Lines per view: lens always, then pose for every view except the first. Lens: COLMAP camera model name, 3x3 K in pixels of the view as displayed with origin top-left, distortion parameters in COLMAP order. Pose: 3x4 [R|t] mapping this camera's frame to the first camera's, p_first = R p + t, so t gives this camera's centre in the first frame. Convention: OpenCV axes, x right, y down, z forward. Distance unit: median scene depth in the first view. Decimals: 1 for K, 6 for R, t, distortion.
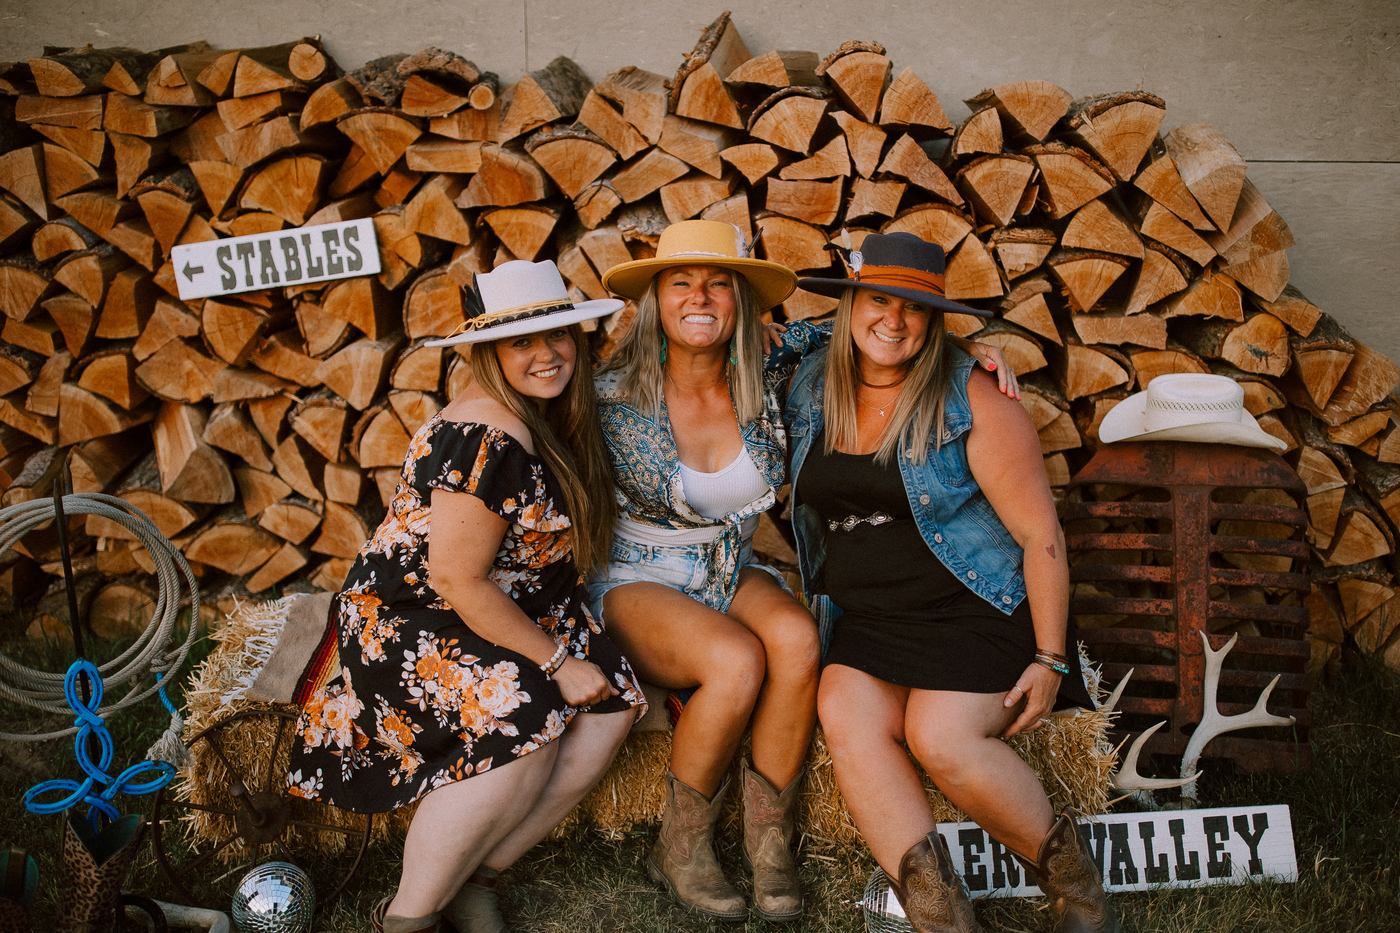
lens RADIAL K [[1400.7, 0, 700.0], [0, 1400.7, 466.5], [0, 0, 1]] dist [-0.001648, -0.021088]
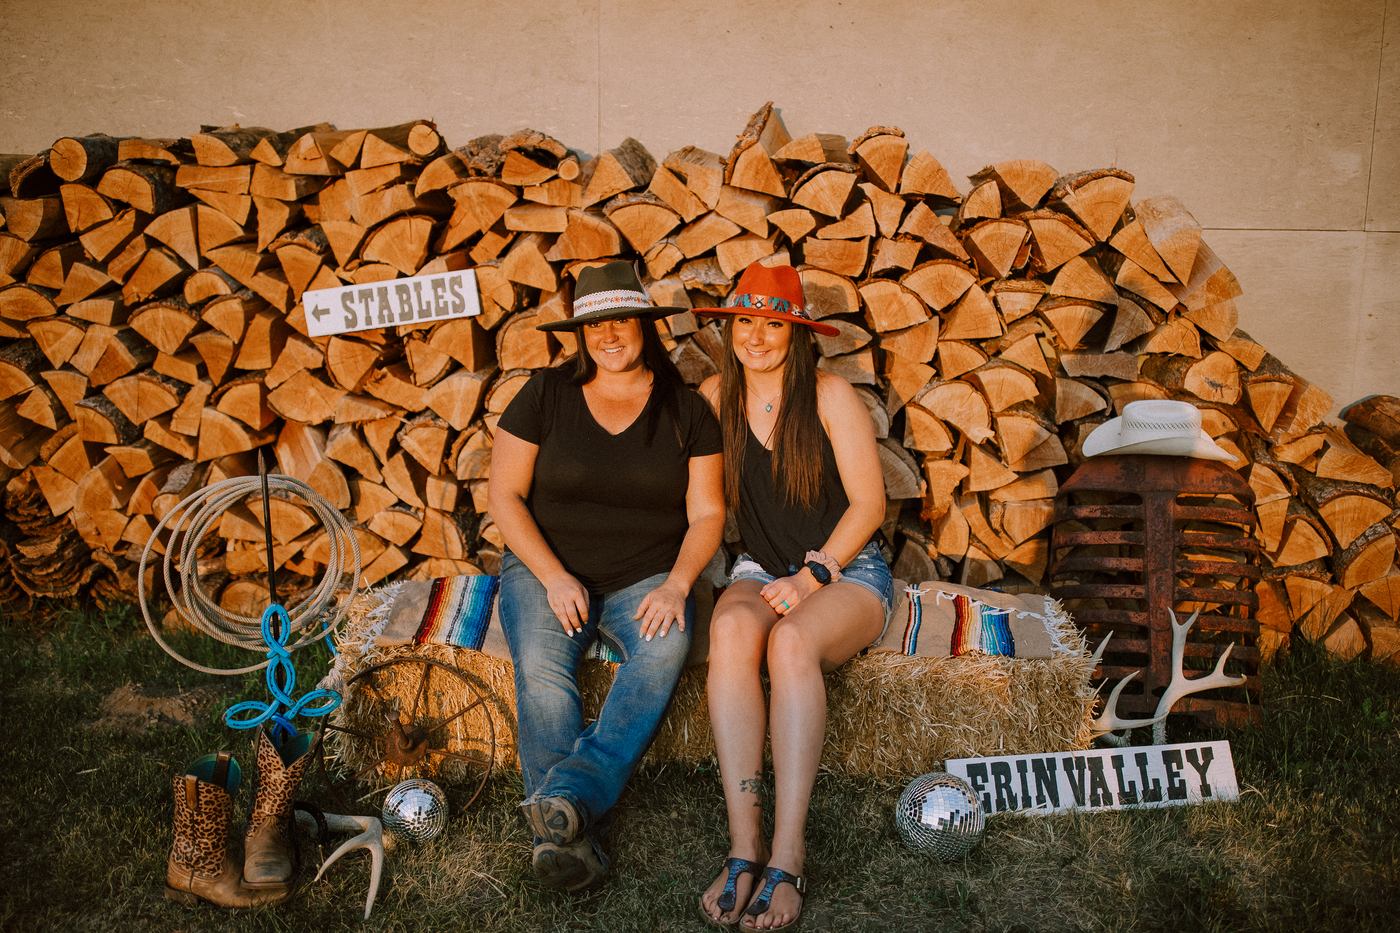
lens RADIAL K [[1369.7, 0, 700.0], [0, 1369.7, 466.5], [0, 0, 1]] dist [-0.005695, -0.004705]
pose [[0.999965, 0.007281, 0.004205, -0.045751], [-0.007036, 0.998426, -0.055647, 0.055693], [-0.004603, 0.055616, 0.998442, -0.162171]]
